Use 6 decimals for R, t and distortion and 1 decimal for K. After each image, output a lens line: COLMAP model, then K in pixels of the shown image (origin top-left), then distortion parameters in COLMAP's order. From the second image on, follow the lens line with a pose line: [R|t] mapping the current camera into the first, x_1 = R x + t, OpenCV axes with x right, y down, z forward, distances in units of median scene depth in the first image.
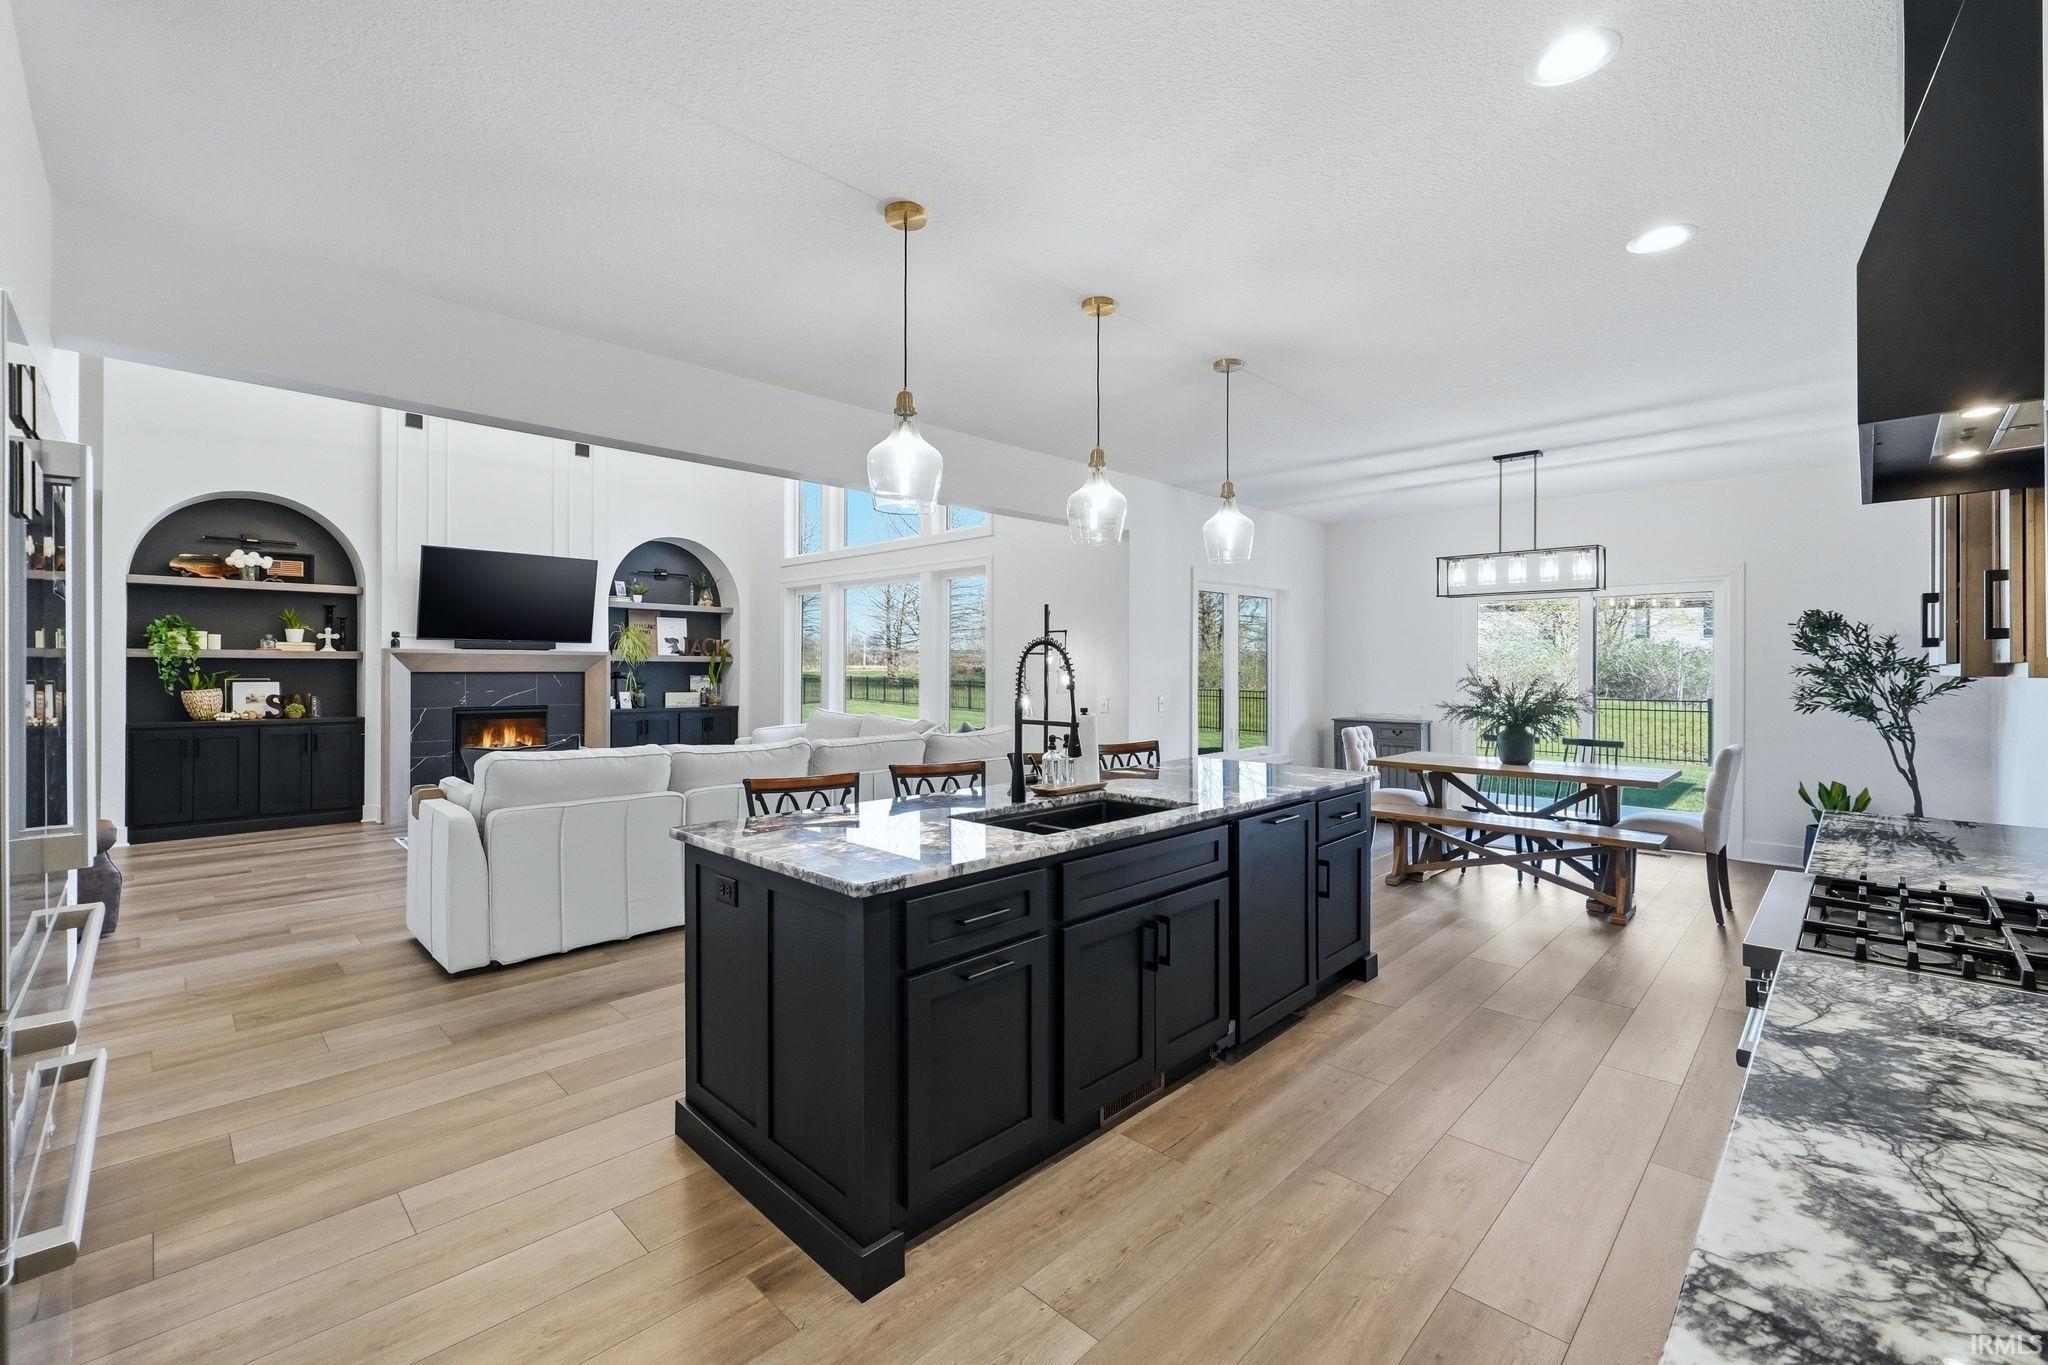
lens RADIAL K [[859.8, 0, 1016.2], [0, 859.8, 670.4], [0, 0, 1]] dist [-0.005450, 0.000729]
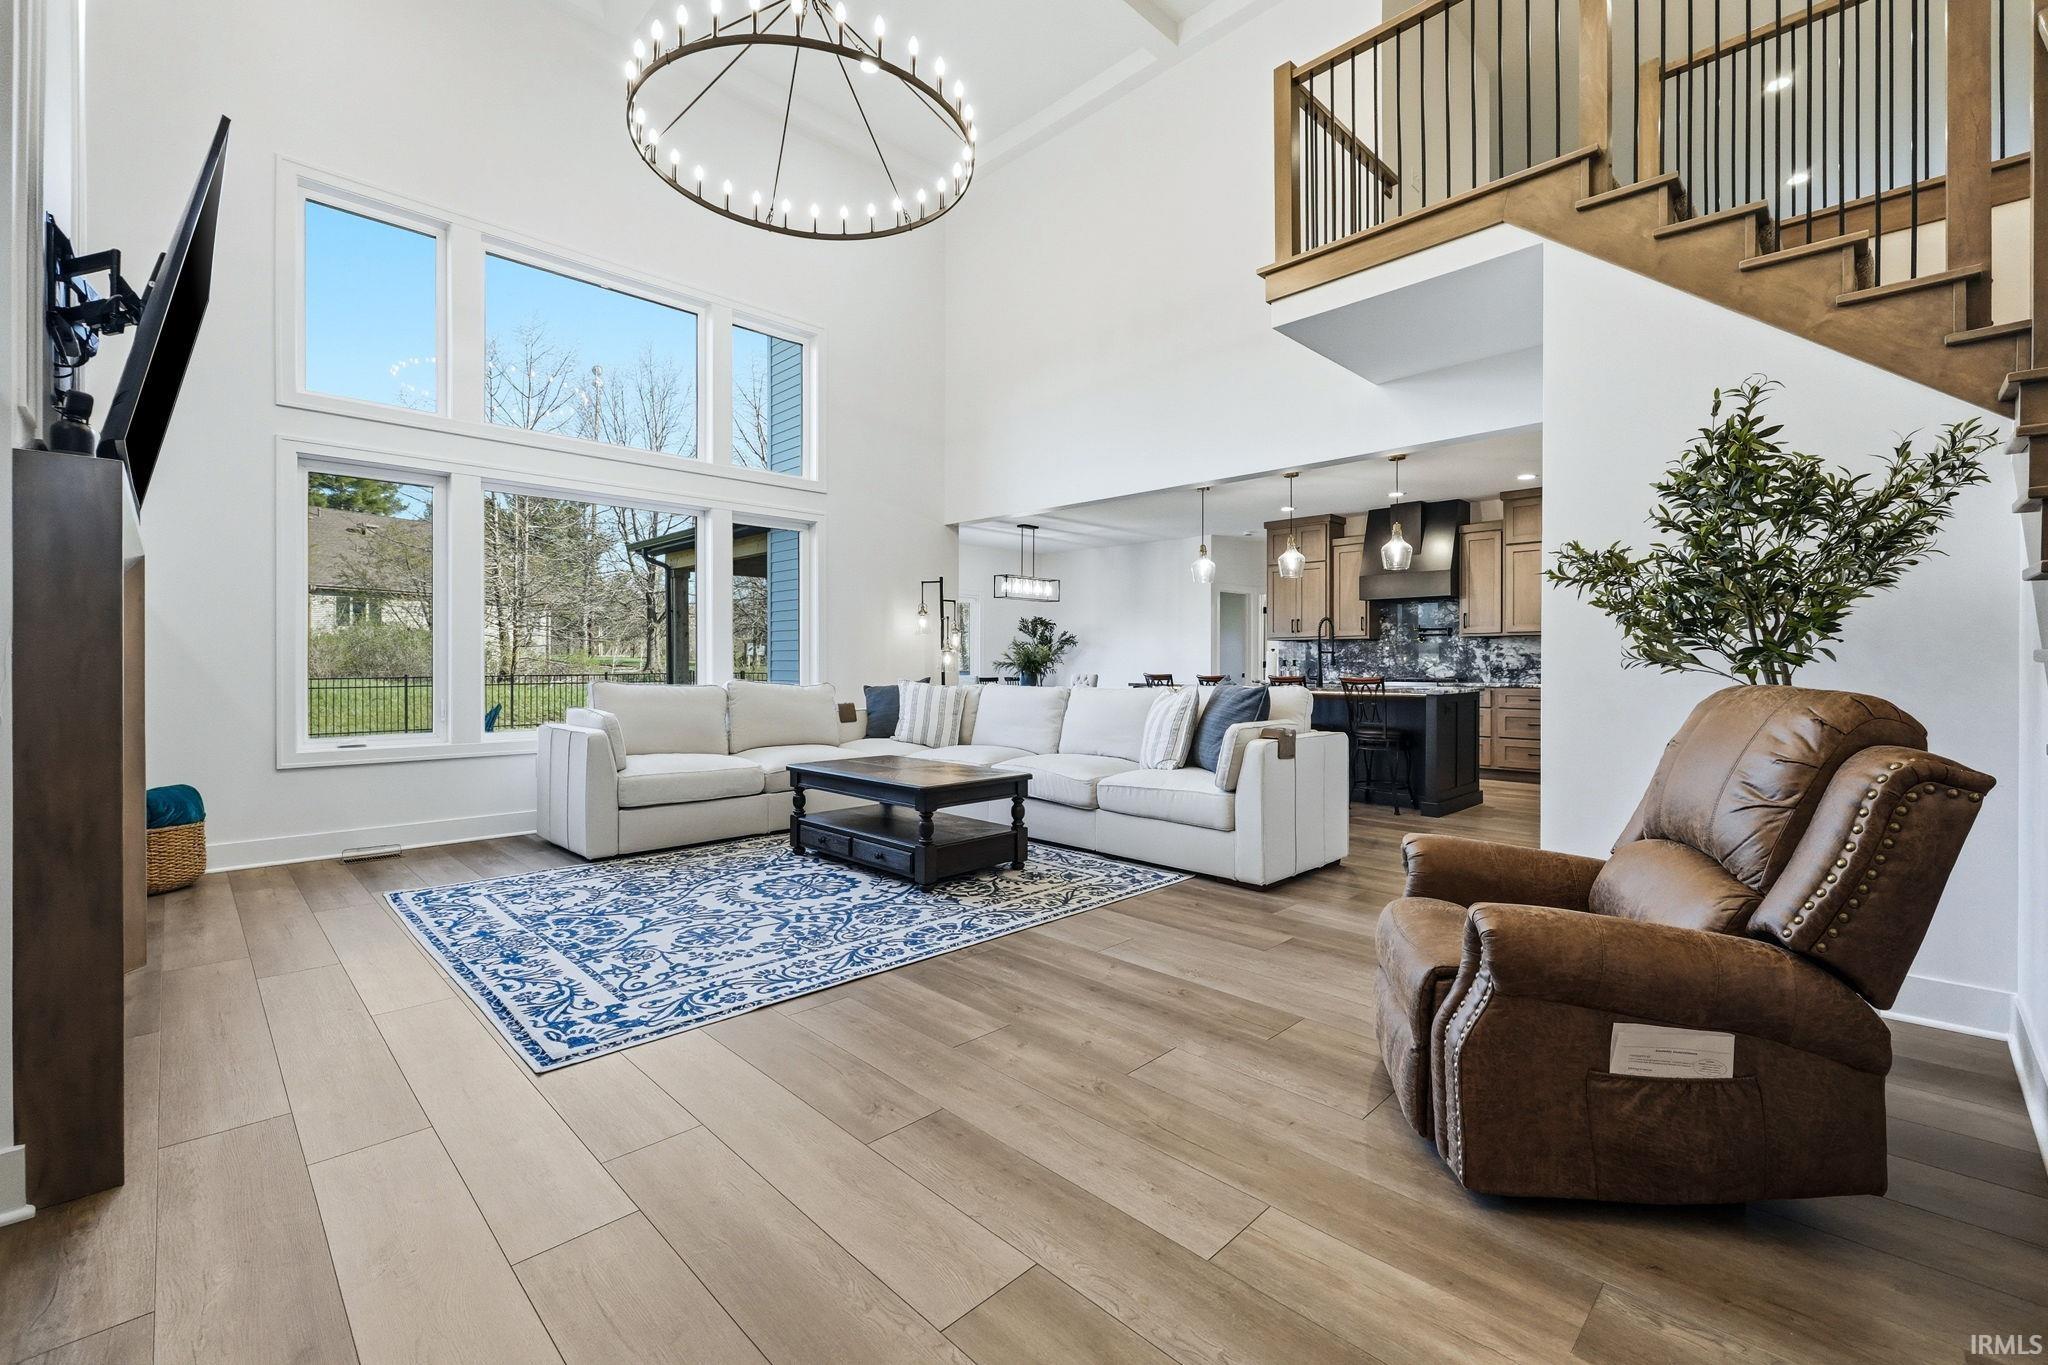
lens RADIAL K [[859.8, 0, 1033.1], [0, 859.8, 666.5], [0, 0, 1]] dist [-0.005450, 0.000729]
pose [[0.000099, -0.008014, 0.999968, -0.983978], [-0.000027, 0.999968, 0.008014, 0.031634], [-1.000000, -0.000027, 0.000098, 0.746840]]
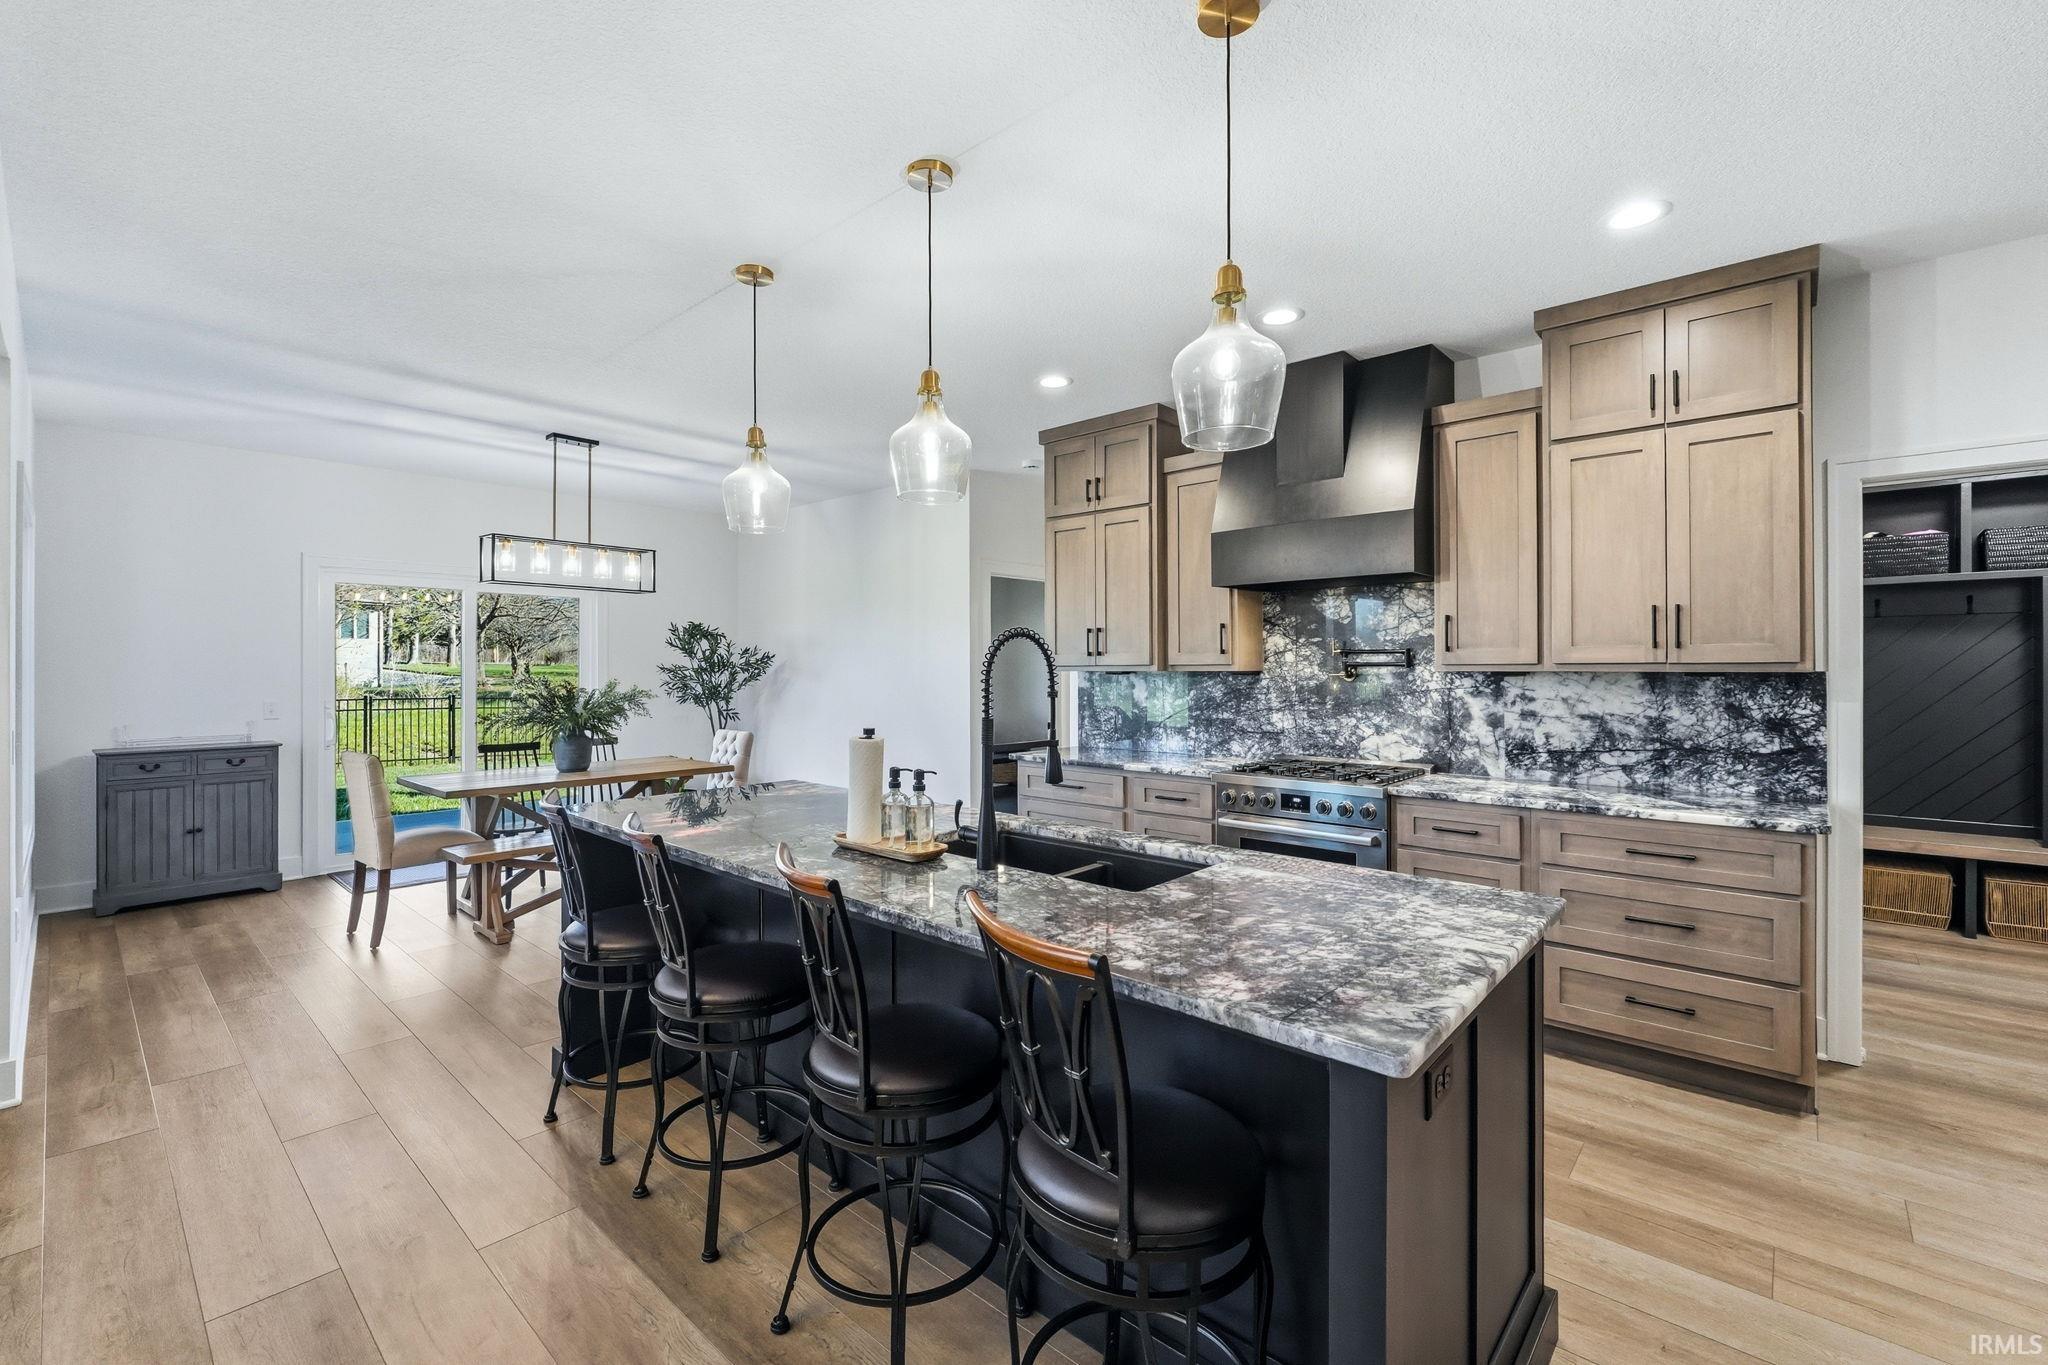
lens RADIAL K [[859.8, 0, 1039.0], [0, 859.8, 665.5], [0, 0, 1]] dist [-0.005450, 0.000729]
pose [[-0.054680, 0.000598, 0.998504, -0.280694], [0.001740, 0.999998, -0.000503, -0.003349], [-0.998502, 0.001710, -0.054681, 0.413284]]
